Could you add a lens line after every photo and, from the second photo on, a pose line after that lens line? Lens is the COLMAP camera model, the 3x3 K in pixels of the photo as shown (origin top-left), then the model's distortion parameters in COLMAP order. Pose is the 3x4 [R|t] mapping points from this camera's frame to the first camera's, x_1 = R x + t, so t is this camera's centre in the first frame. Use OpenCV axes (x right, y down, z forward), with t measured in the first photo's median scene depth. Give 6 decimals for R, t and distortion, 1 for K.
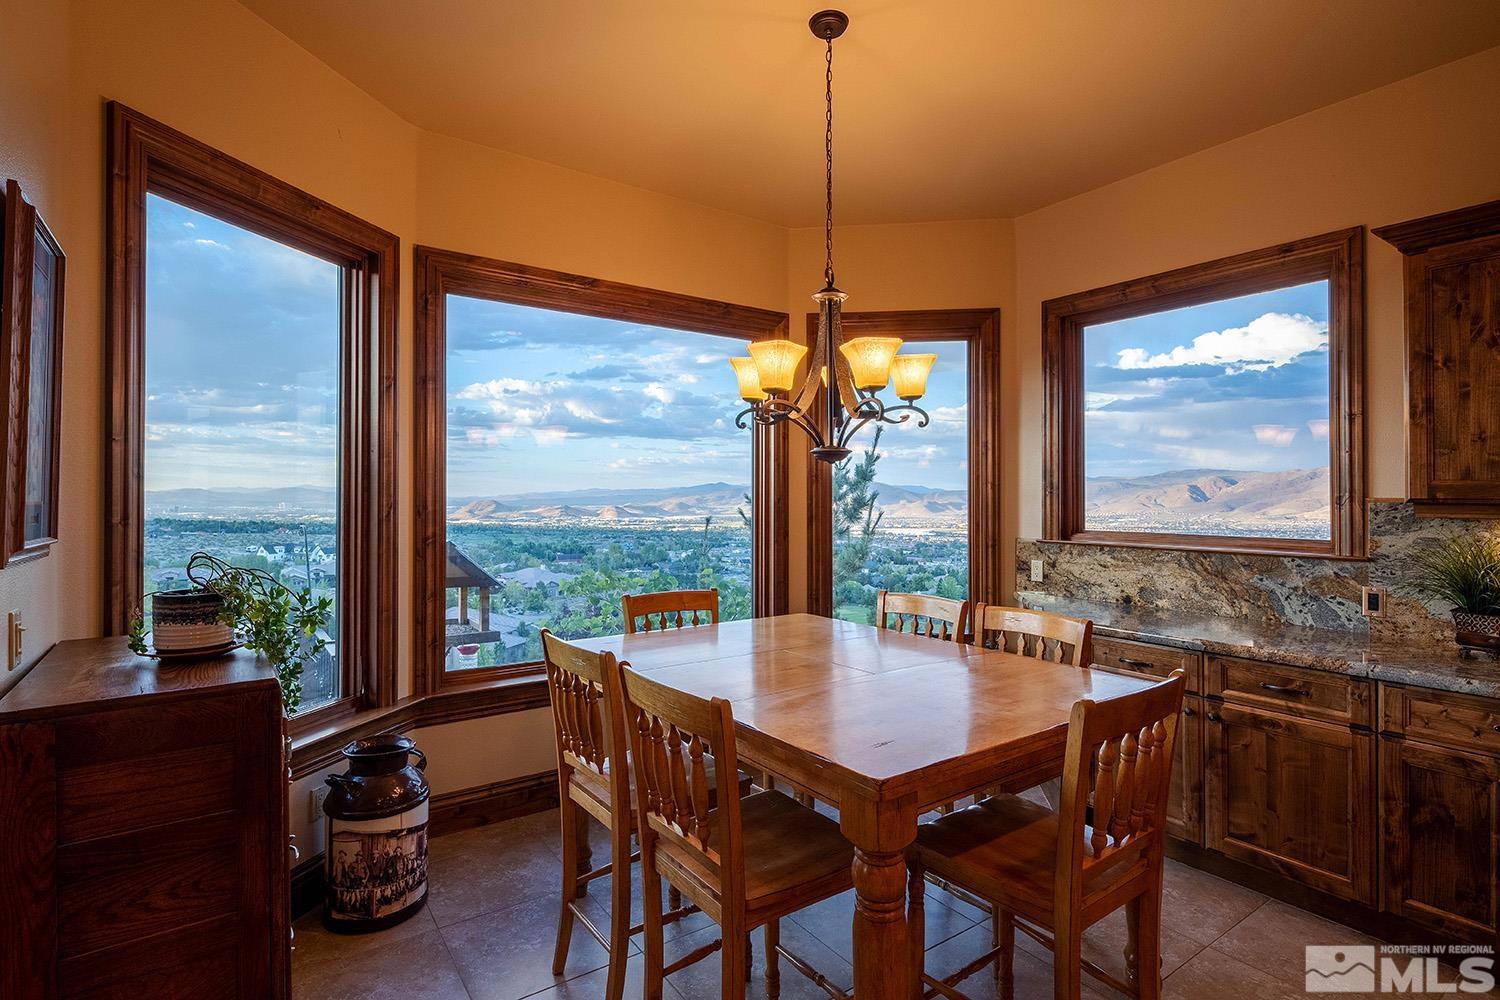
lens RADIAL K [[739.5, 0, 749.3], [0, 739.5, 490.3], [0, 0, 1]] dist [-0.000194, -0.000959]
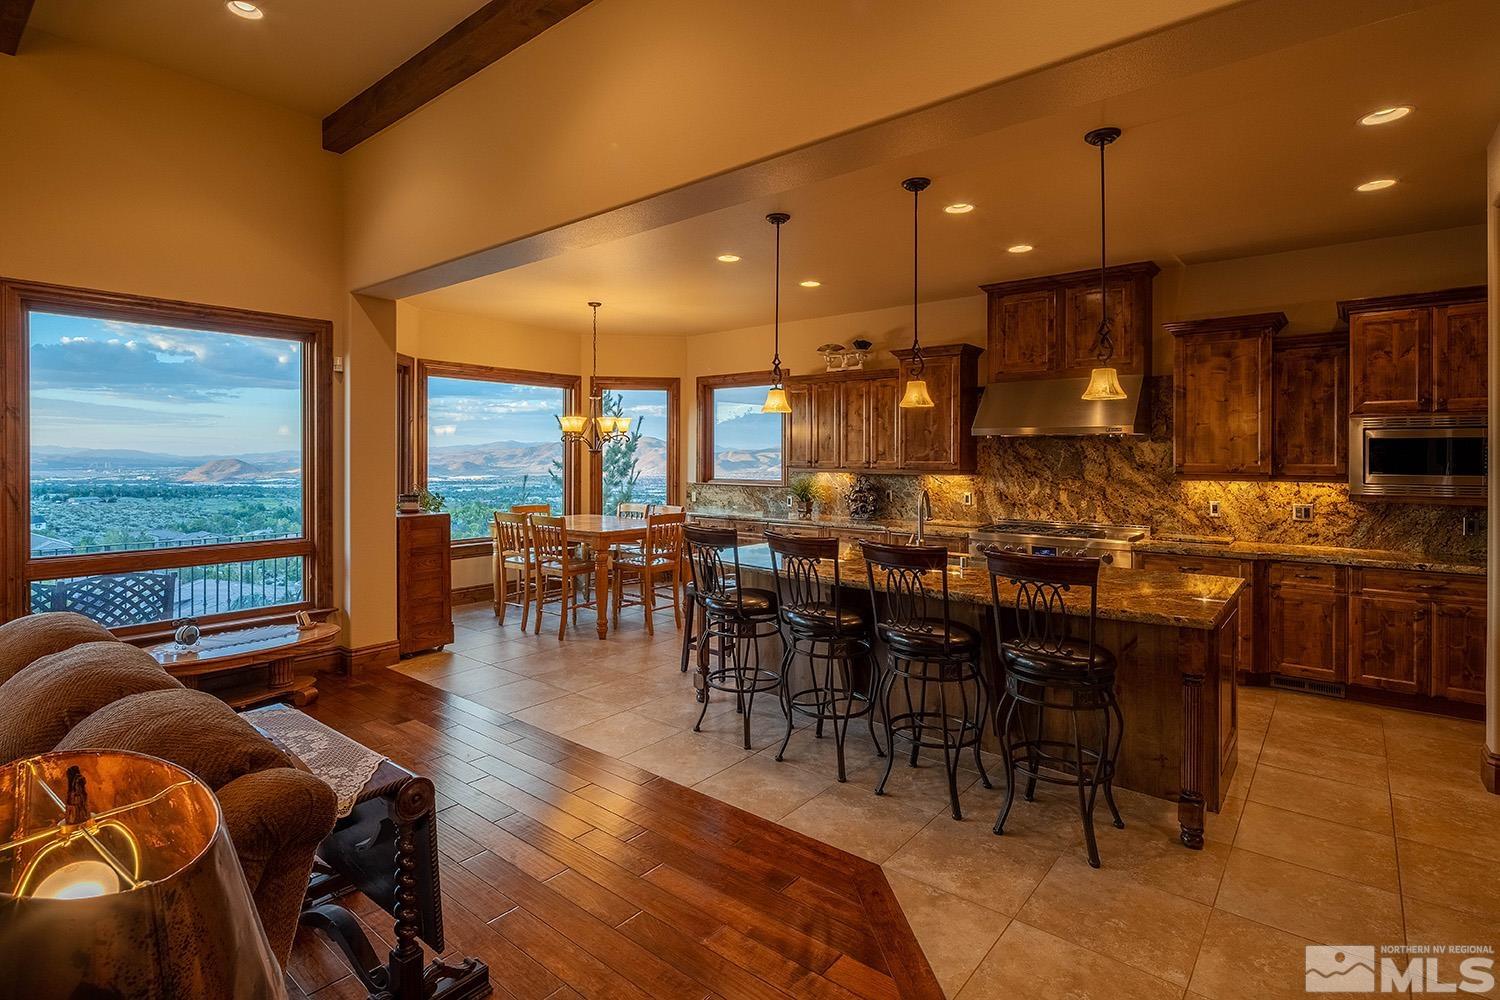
lens RADIAL K [[733.2, 0, 750.6], [0, 733.2, 480.1], [0, 0, 1]] dist [0.000624, -0.000708]
pose [[0.961741, -0.008499, 0.273828, -0.081154], [-0.002977, 0.999135, 0.041467, -0.048893], [-0.273944, -0.040695, 0.960884, -1.676842]]
